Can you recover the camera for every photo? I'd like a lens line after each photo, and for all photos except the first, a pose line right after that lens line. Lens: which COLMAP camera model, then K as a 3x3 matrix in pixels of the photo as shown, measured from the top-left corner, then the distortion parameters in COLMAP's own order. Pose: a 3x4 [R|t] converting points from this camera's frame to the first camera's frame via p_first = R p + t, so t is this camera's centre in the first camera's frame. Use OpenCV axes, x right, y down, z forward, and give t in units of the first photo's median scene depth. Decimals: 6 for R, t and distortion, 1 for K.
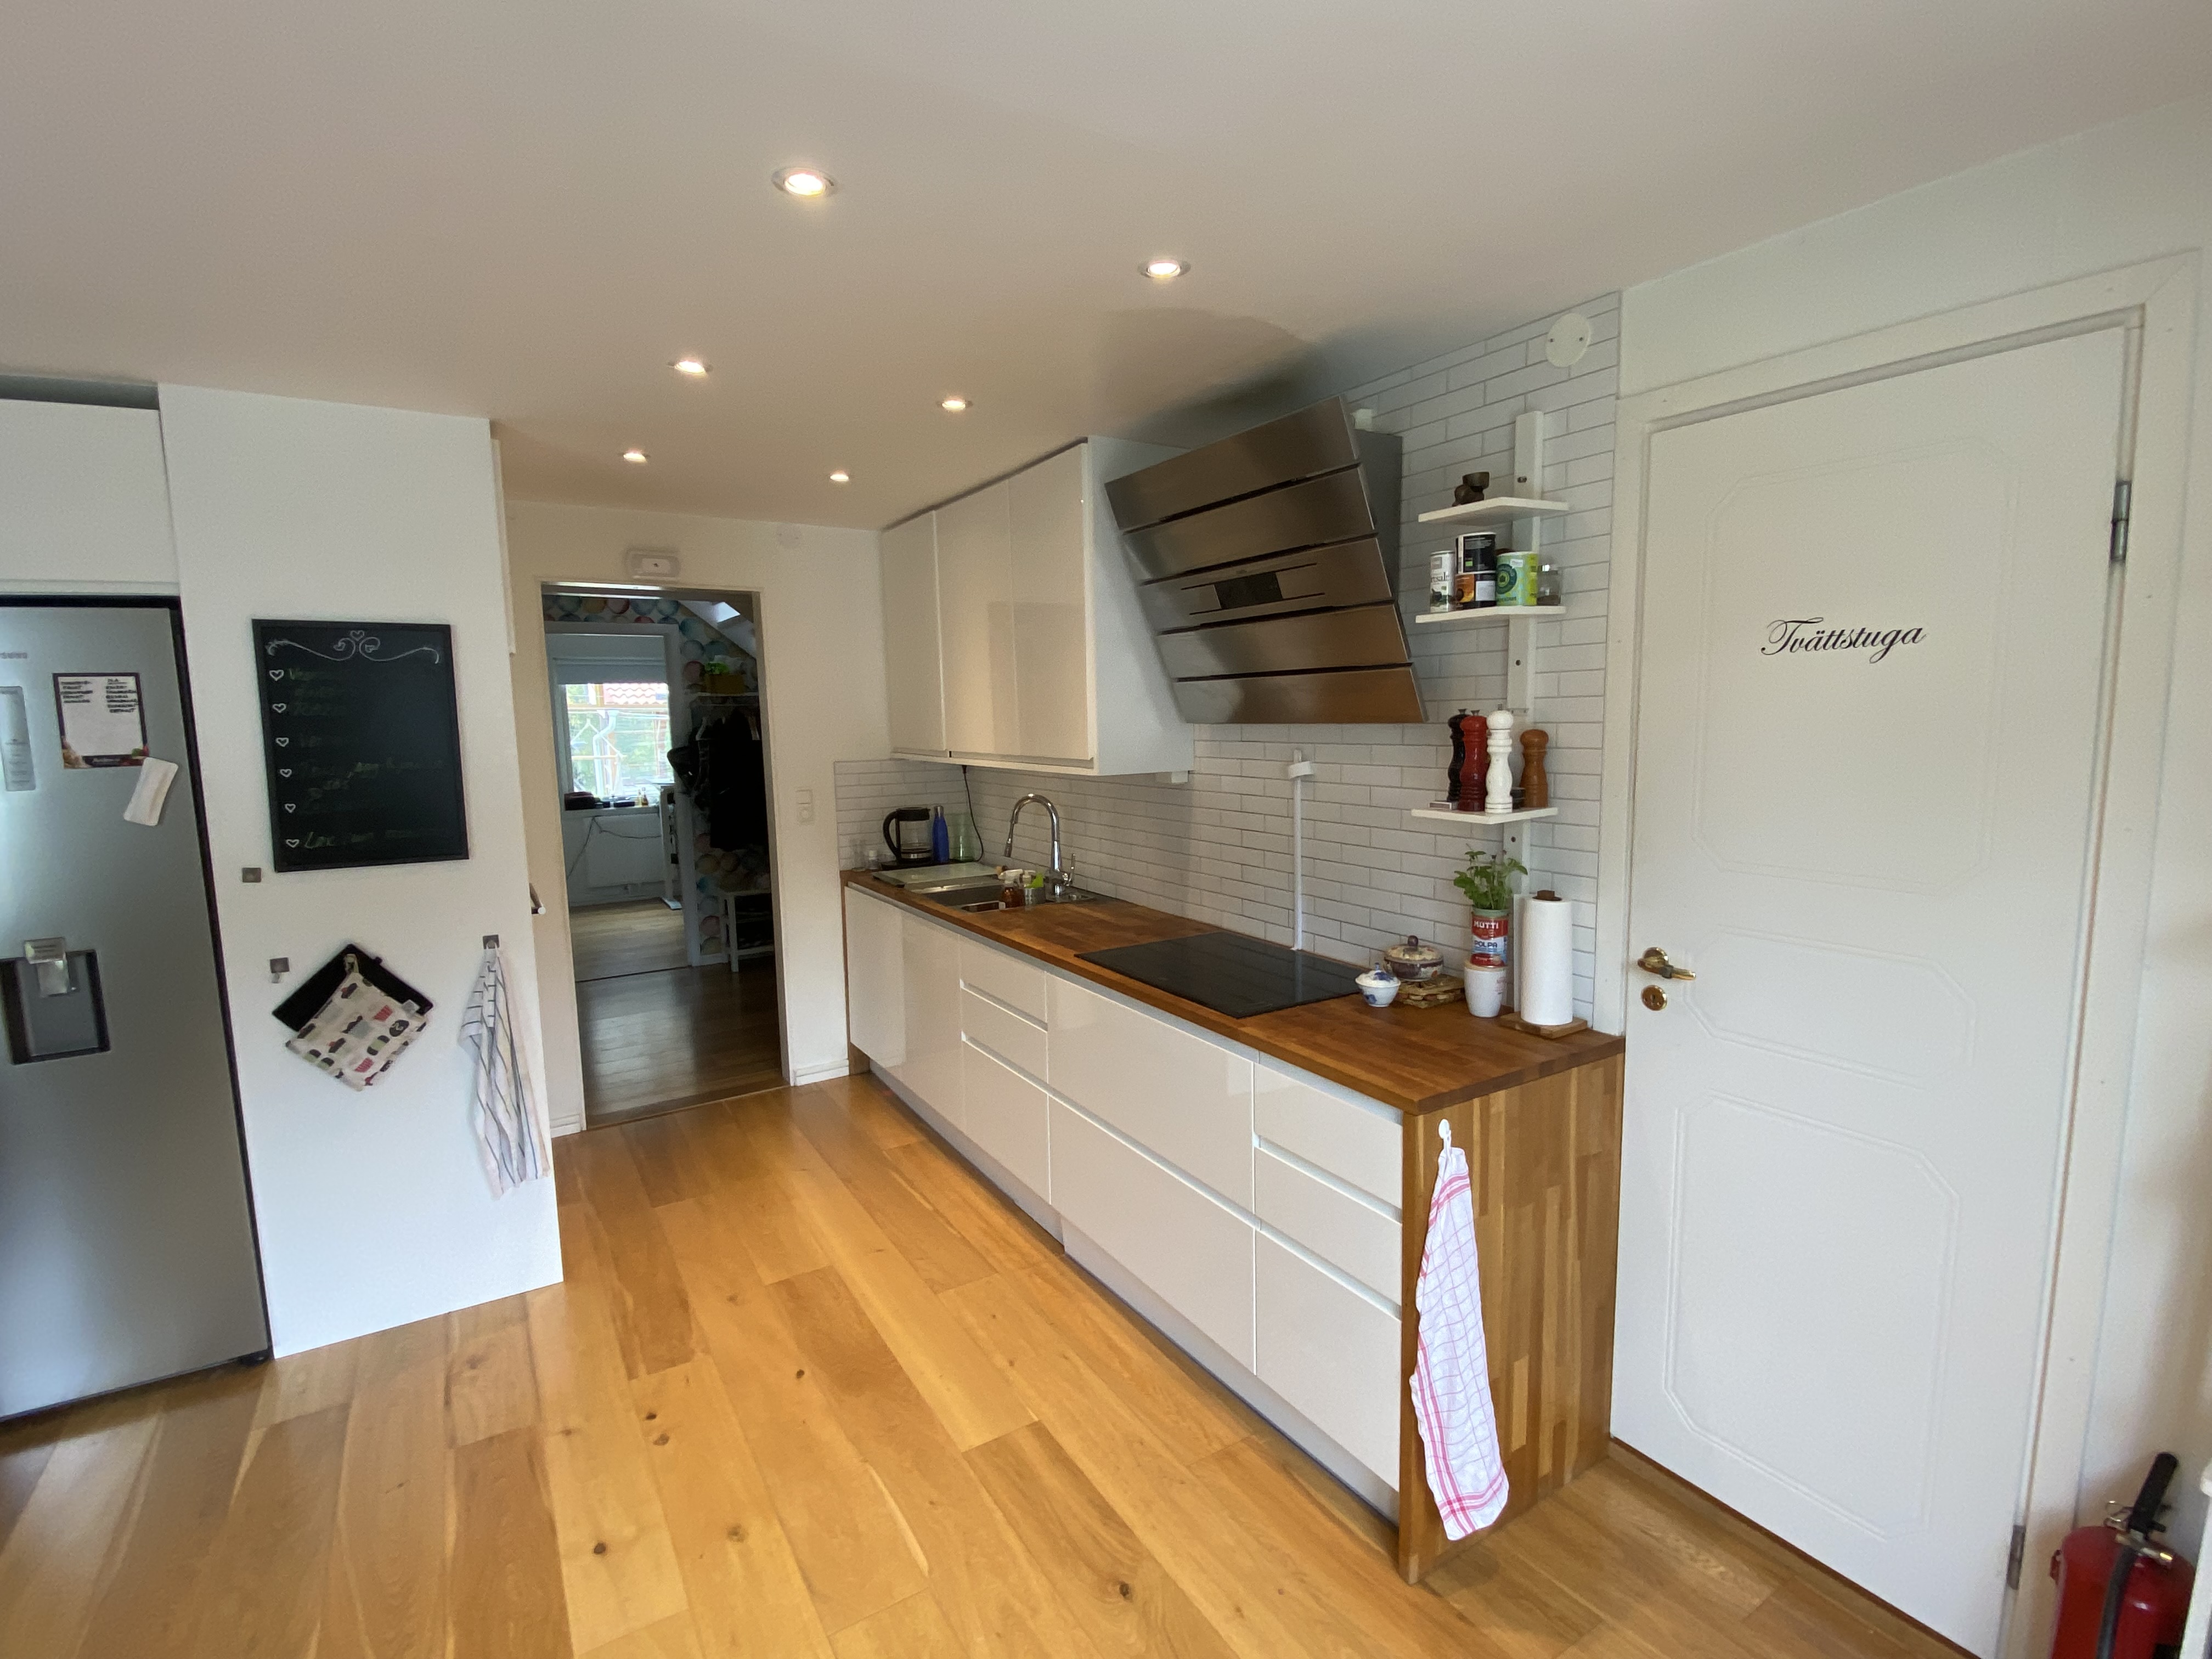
lens RADIAL K [[1040.3, 0, 1114.4], [0, 1040.3, 823.3], [0, 0, 1]] dist [0.003486, -0.004920]
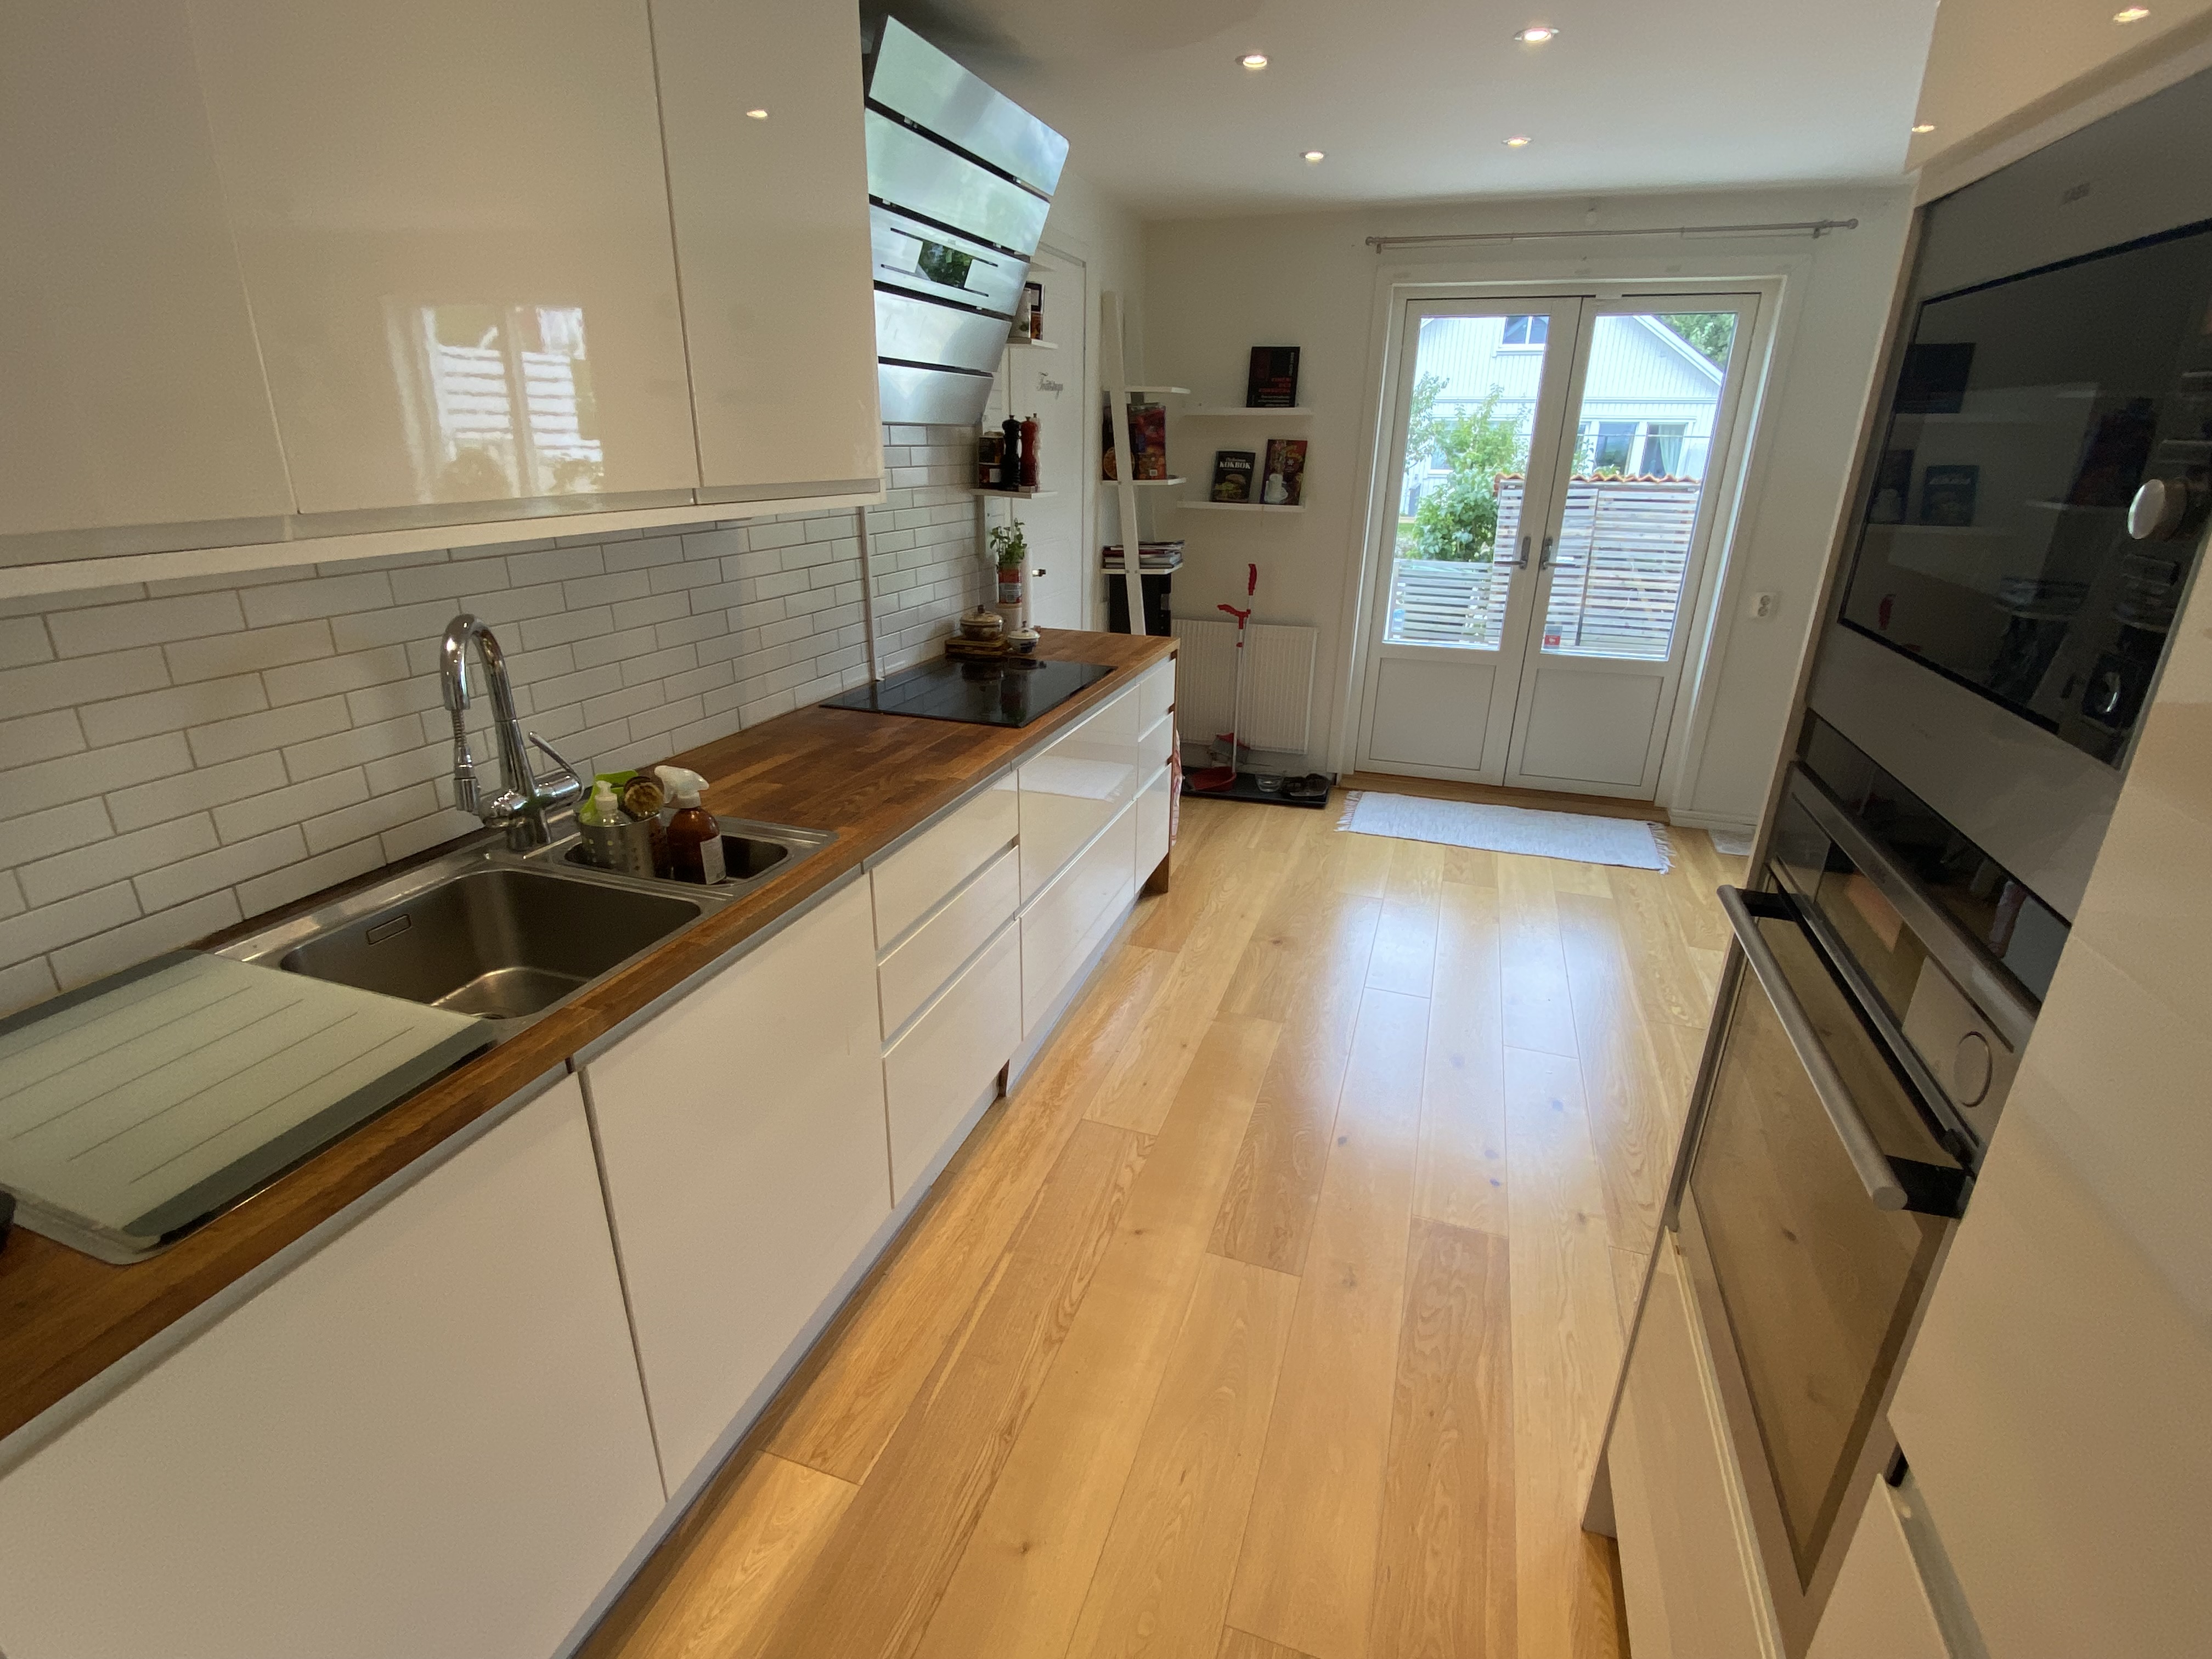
lens RADIAL K [[1040.3, 0, 1106.5], [0, 1040.3, 838.9], [0, 0, 1]] dist [0.003486, -0.004920]
pose [[-0.631619, -0.276303, 0.724372, -0.753572], [0.074967, 0.908191, 0.411787, -0.133484], [-0.771646, 0.314397, -0.552917, 1.552512]]
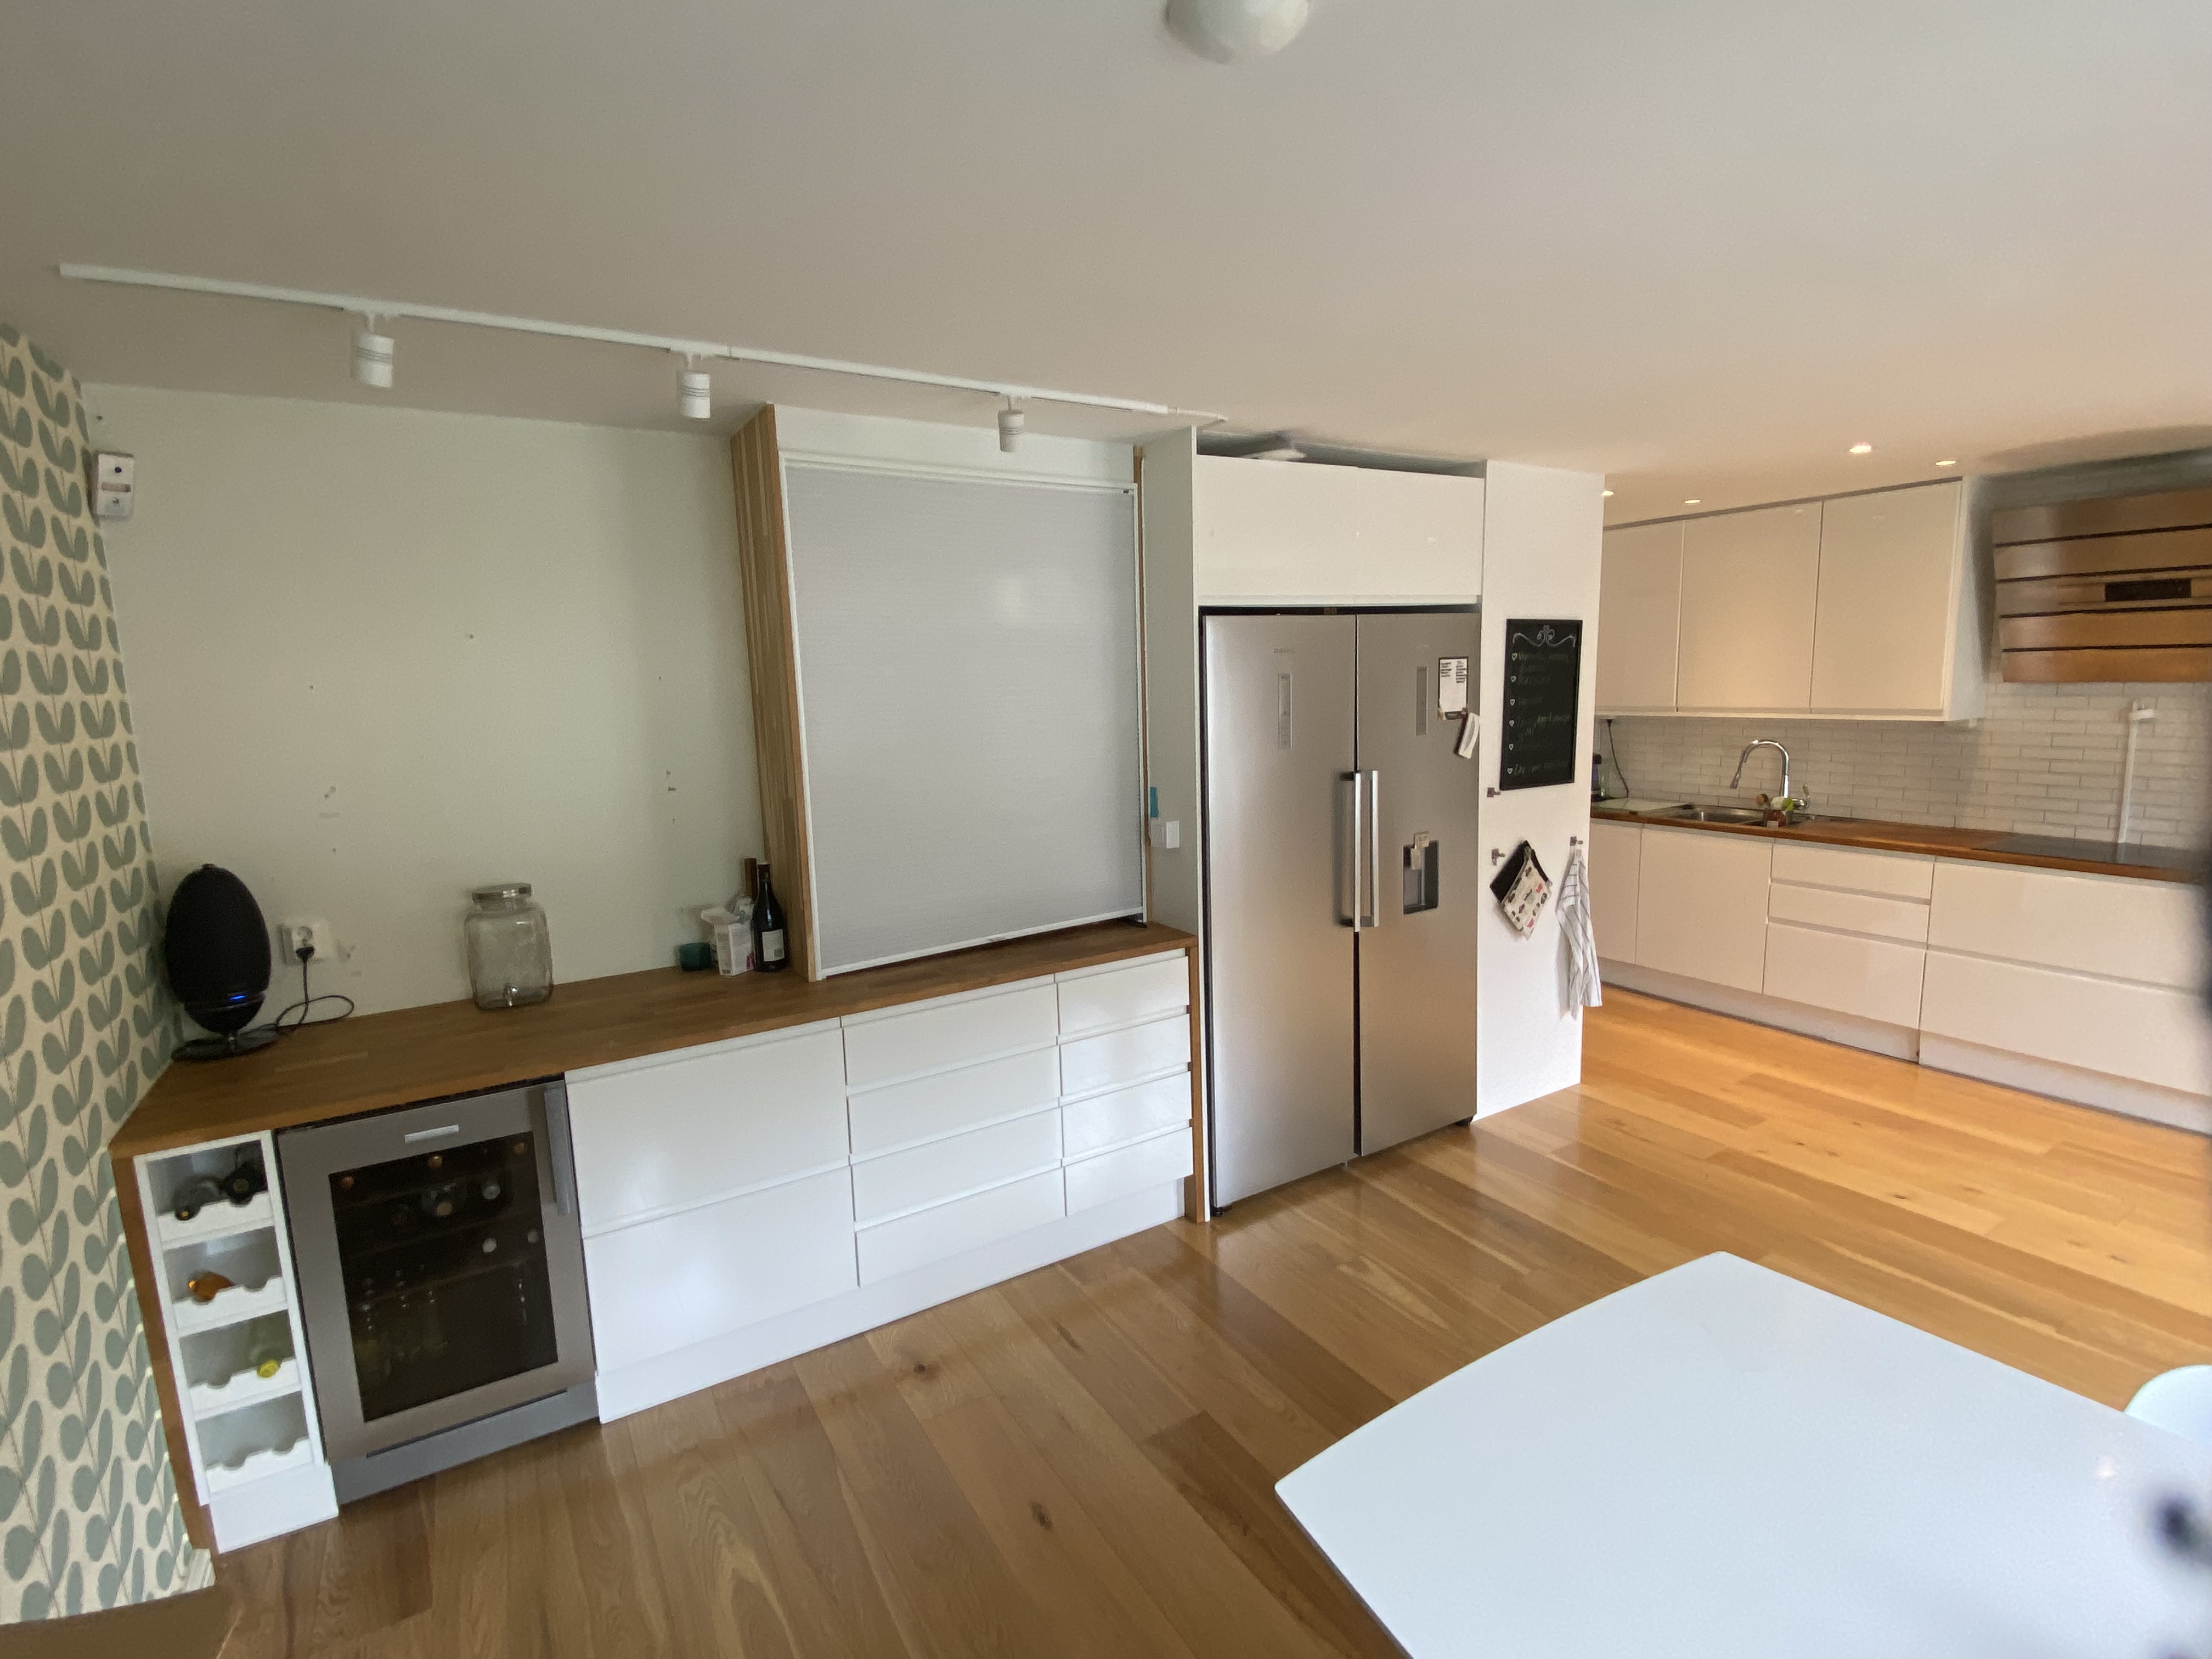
lens RADIAL K [[1040.3, 0, 1106.0], [0, 1040.3, 828.9], [0, 0, 1]] dist [0.003486, -0.004920]
pose [[0.999931, -0.008374, -0.008187, -1.314100], [0.008700, 0.999136, 0.040636, 0.035440], [0.007840, -0.040705, 0.999140, -0.464564]]
